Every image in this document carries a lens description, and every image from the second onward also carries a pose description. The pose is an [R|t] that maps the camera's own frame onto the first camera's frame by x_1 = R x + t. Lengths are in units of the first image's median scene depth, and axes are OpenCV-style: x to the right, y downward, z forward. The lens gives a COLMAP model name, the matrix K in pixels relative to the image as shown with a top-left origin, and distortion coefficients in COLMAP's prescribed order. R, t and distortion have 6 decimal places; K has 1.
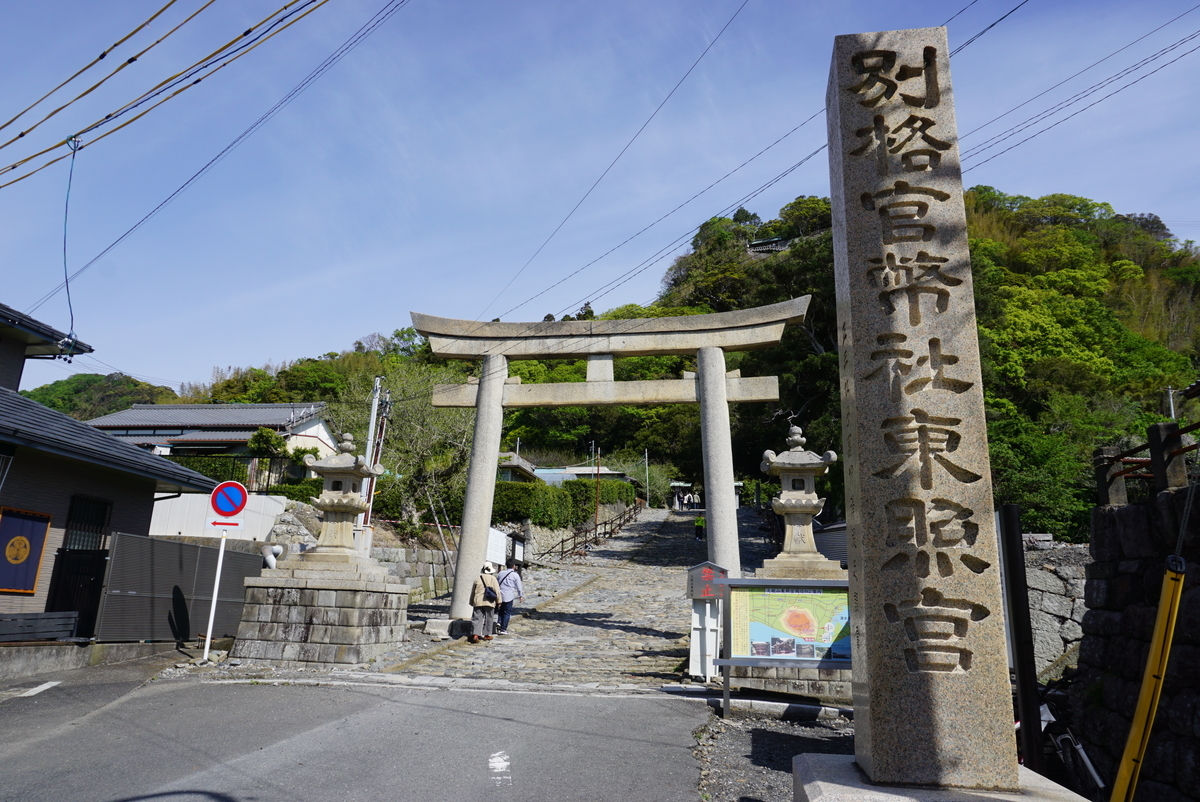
lens RADIAL K [[809.4, 0, 600.0], [0, 809.4, 401.0], [0, 0, 1]] dist [-0.032377, 0.005185]
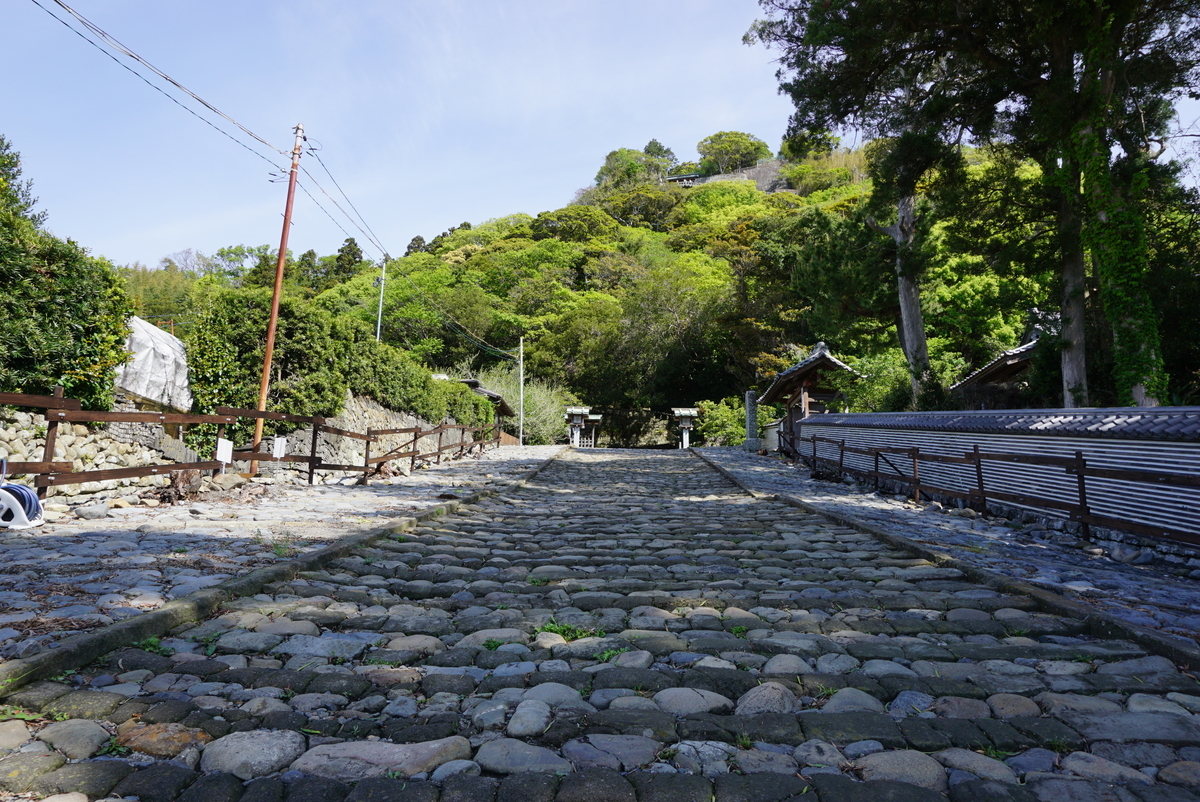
lens RADIAL K [[809.4, 0, 600.0], [0, 809.4, 401.0], [0, 0, 1]] dist [-0.032377, 0.005185]
pose [[0.990570, 0.033032, 0.132965, 0.014523], [-0.036029, 0.999147, 0.020198, 0.032518], [-0.132184, -0.024798, 0.990915, 0.177415]]
